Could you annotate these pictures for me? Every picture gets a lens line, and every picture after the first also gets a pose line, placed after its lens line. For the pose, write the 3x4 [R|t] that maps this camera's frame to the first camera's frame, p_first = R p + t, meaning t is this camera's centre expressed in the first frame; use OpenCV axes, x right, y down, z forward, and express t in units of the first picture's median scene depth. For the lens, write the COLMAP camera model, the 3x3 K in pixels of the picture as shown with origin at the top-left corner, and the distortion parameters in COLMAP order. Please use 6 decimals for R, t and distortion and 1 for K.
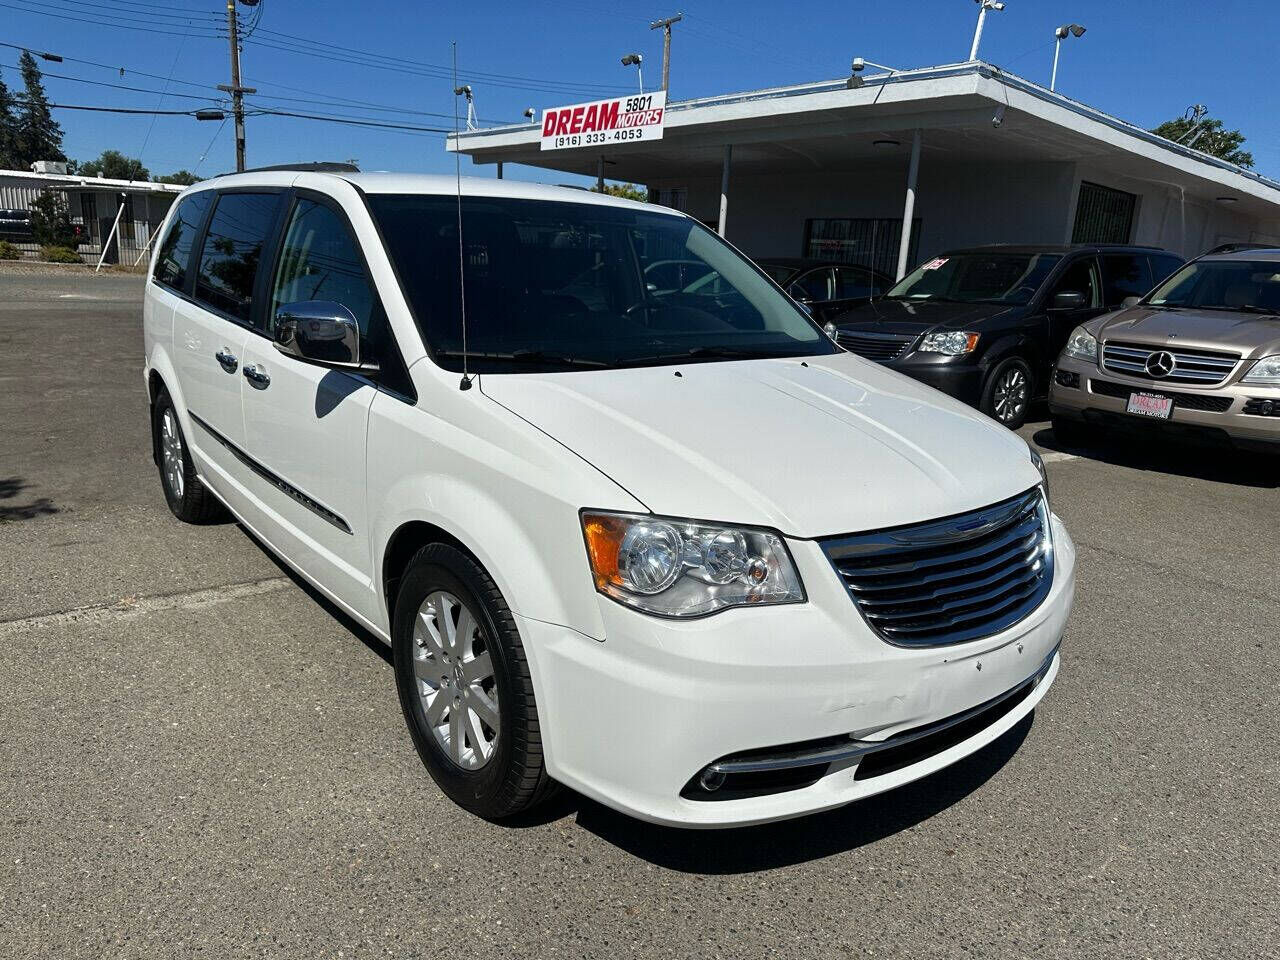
lens RADIAL K [[931.7, 0, 638.5], [0, 931.7, 481.6], [0, 0, 1]] dist [0.006734, -0.021739]
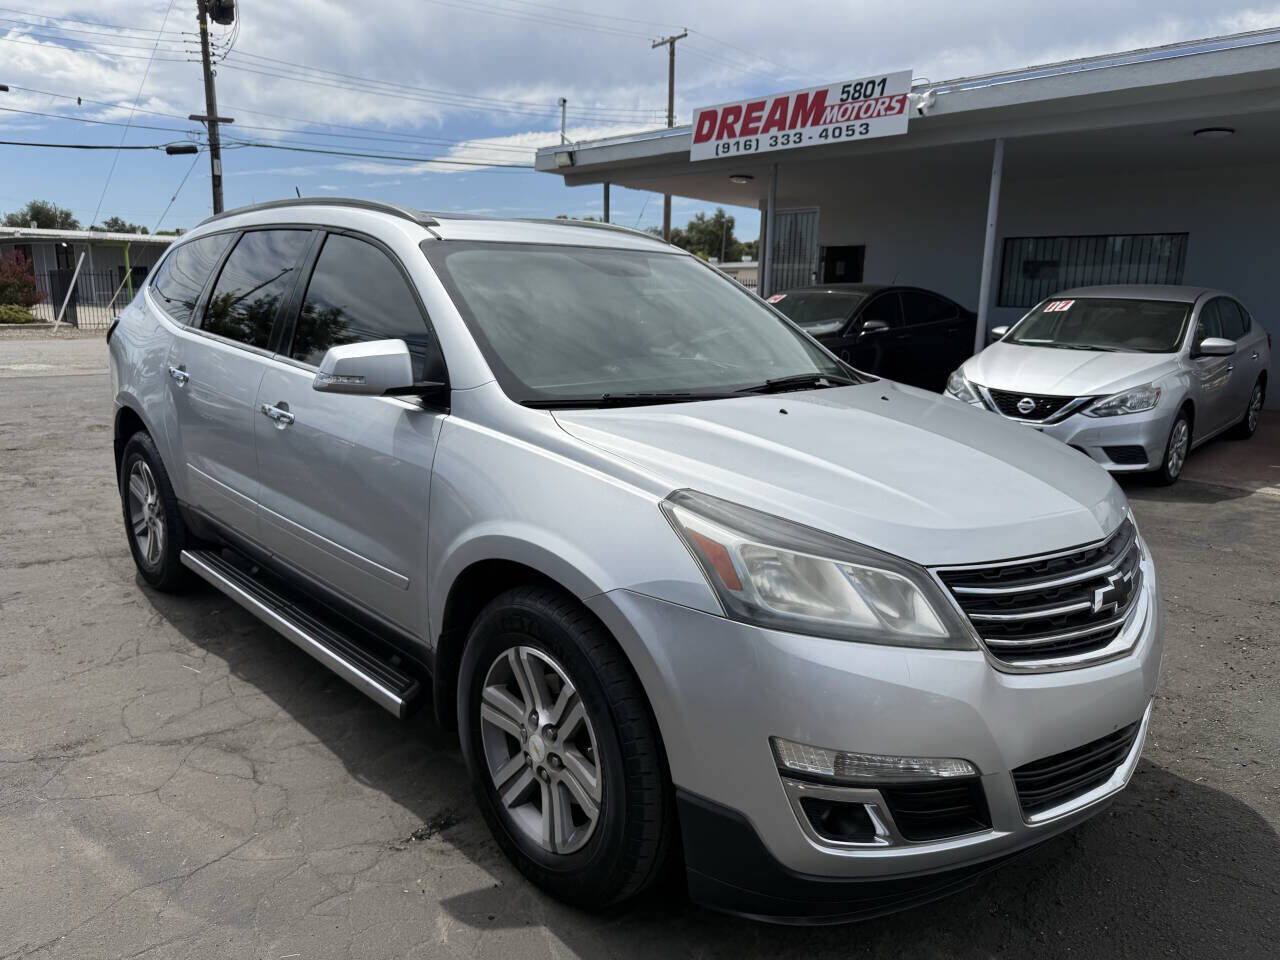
lens RADIAL K [[931.7, 0, 642.1], [0, 931.7, 478.0], [0, 0, 1]] dist [0.006734, -0.021739]
pose [[0.996967, -0.048250, 0.061063, -0.216224], [0.050535, 0.998057, -0.036457, -0.071929], [-0.059185, 0.039432, 0.997468, 0.258961]]
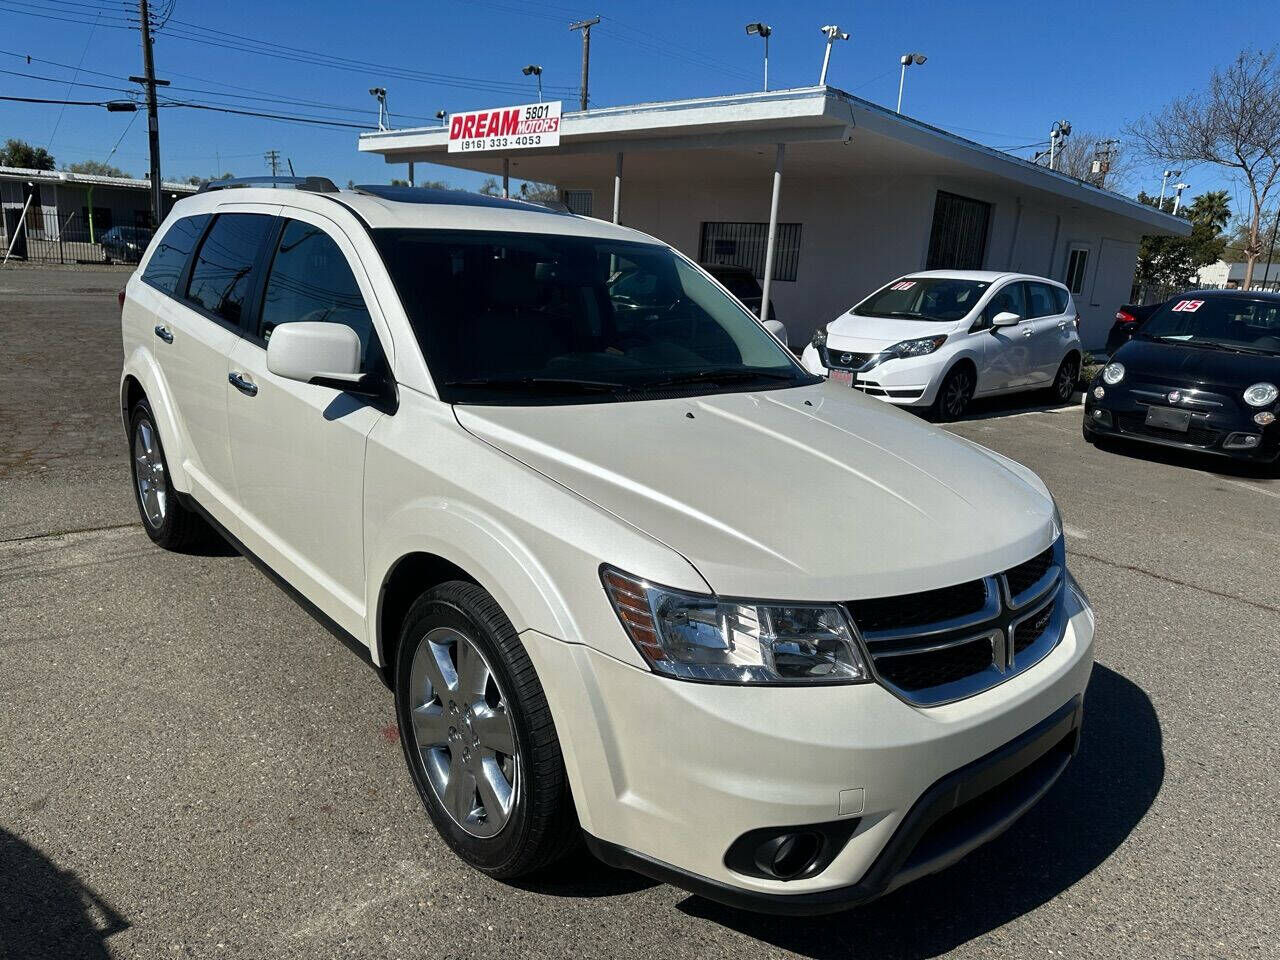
lens RADIAL K [[931.7, 0, 647.2], [0, 931.7, 489.4], [0, 0, 1]] dist [0.006734, -0.021739]
pose [[0.996830, -0.007284, 0.079230, 0.035235], [0.006526, 0.999930, 0.009821, 0.017772], [-0.079296, -0.009273, 0.996808, -0.077006]]
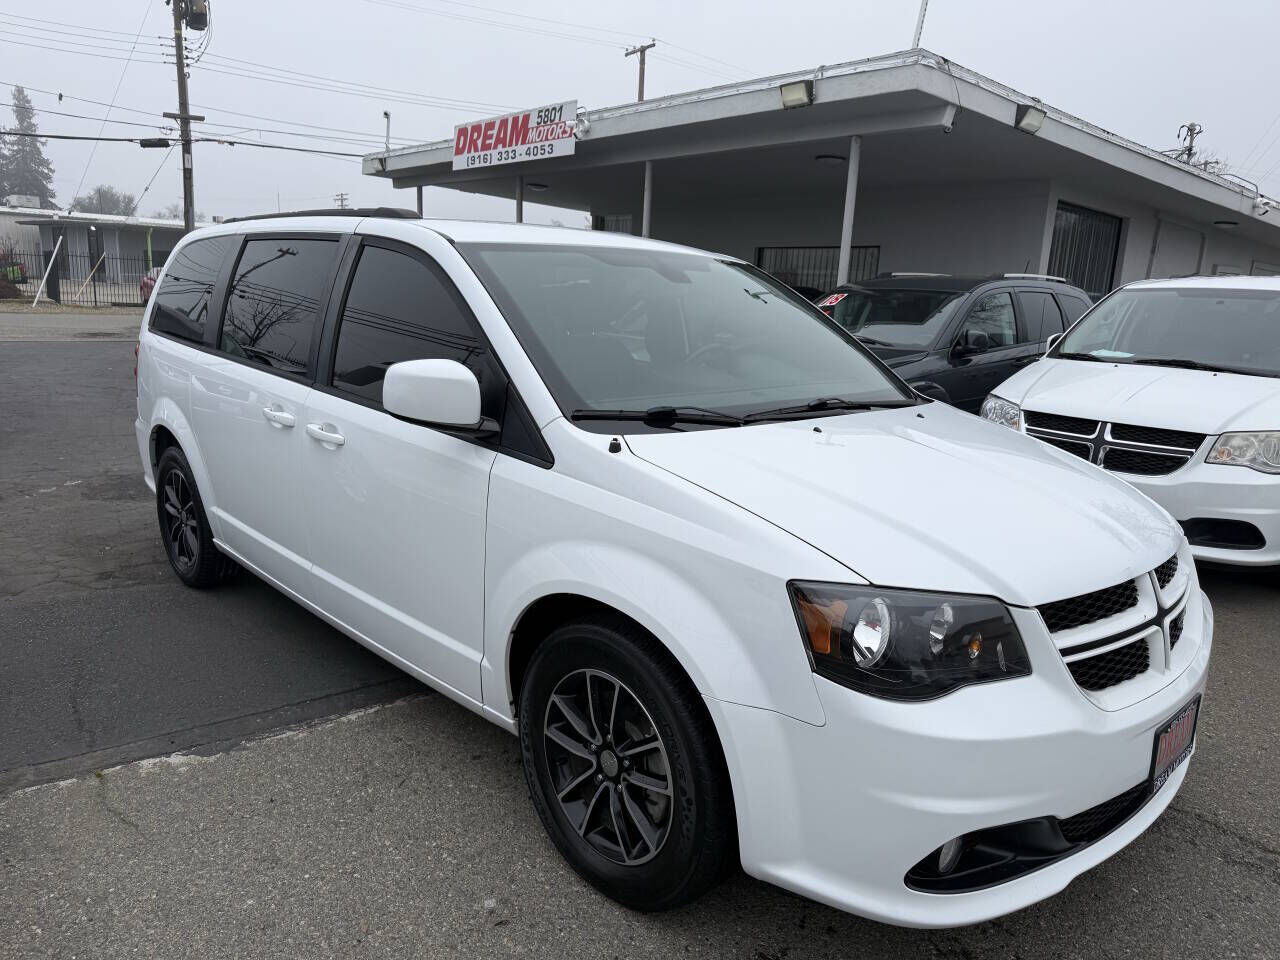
lens RADIAL K [[931.7, 0, 640.2], [0, 931.7, 488.2], [0, 0, 1]] dist [0.006734, -0.021739]
pose [[0.999999, -0.001254, 0.000941, 0.077098], [0.001280, 0.999593, -0.028489, -0.028610], [-0.000905, 0.028491, 0.999594, 0.126502]]
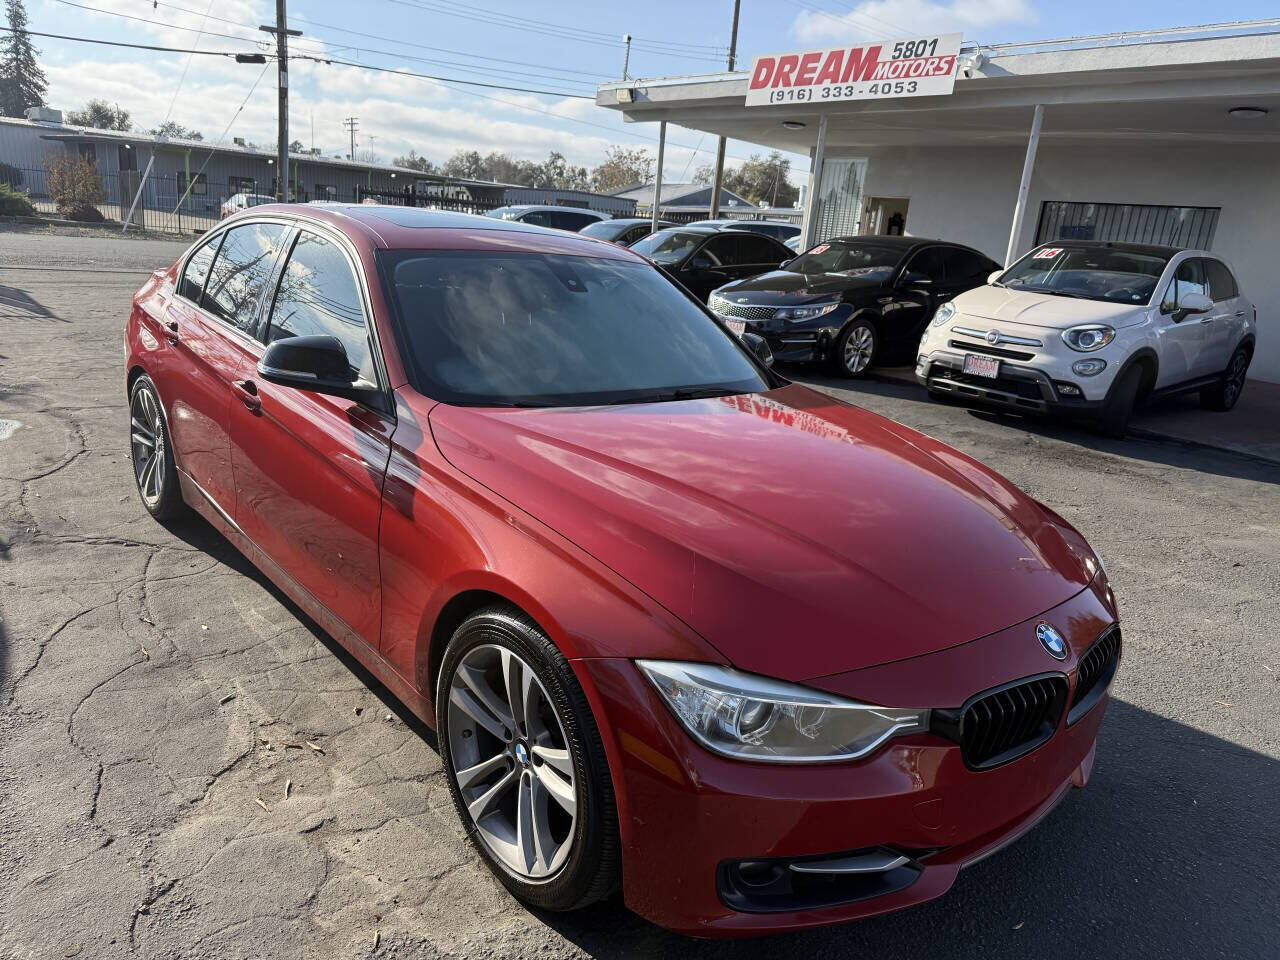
lens RADIAL K [[931.7, 0, 637.6], [0, 931.7, 481.6], [0, 0, 1]] dist [0.006734, -0.021739]
pose [[0.999449, 0.024605, 0.022268, -0.220179], [-0.025261, 0.999241, 0.029651, -0.055716], [-0.021522, -0.030197, 0.999312, 0.197726]]
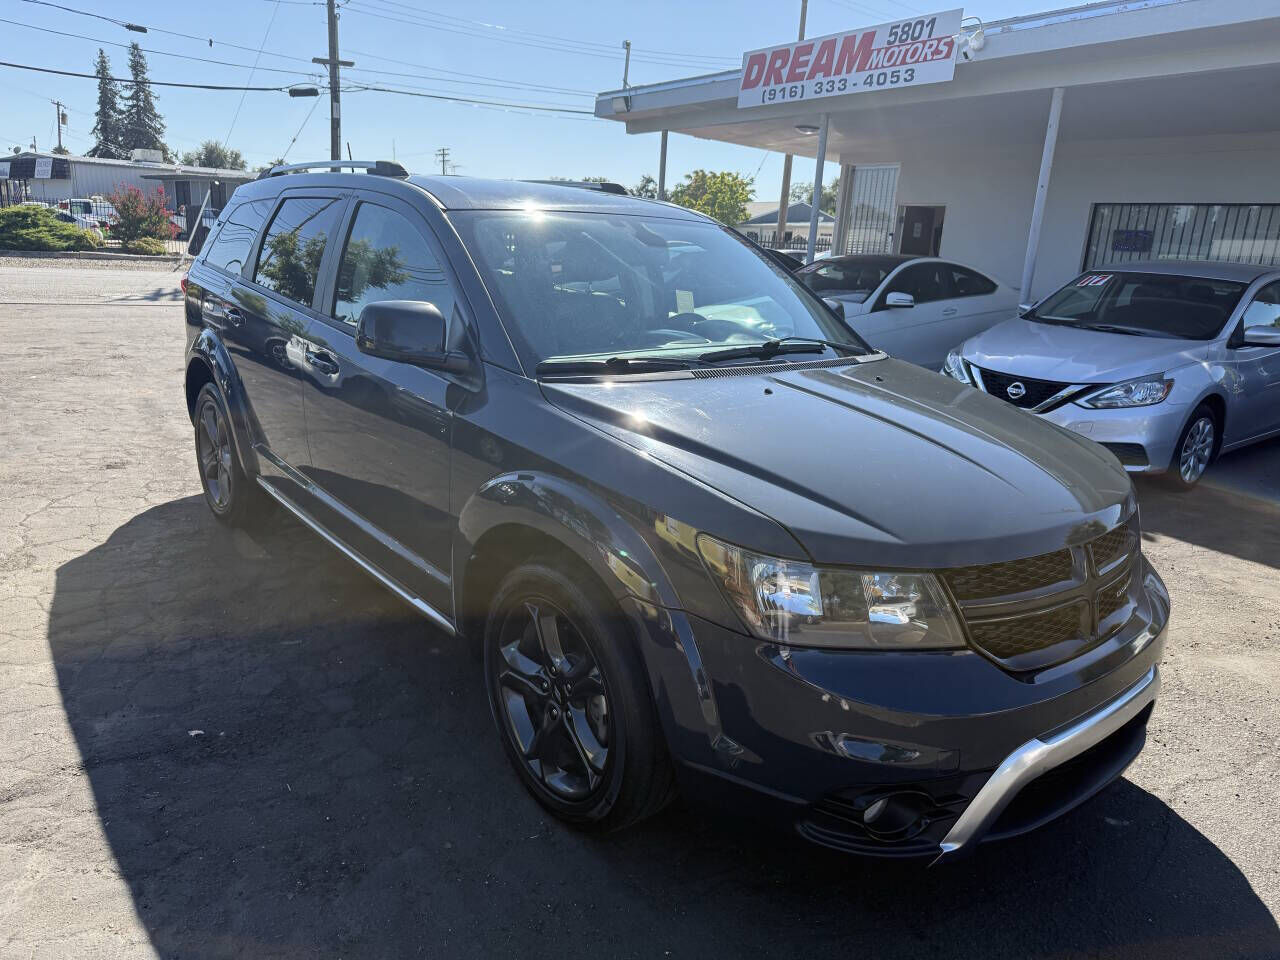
lens RADIAL K [[931.7, 0, 630.9], [0, 931.7, 479.2], [0, 0, 1]] dist [0.006734, -0.021739]
pose [[0.995722, 0.025929, -0.088687, -0.122410], [-0.025316, 0.999647, 0.008030, -0.075061], [0.088864, -0.005751, 0.996027, 0.284273]]
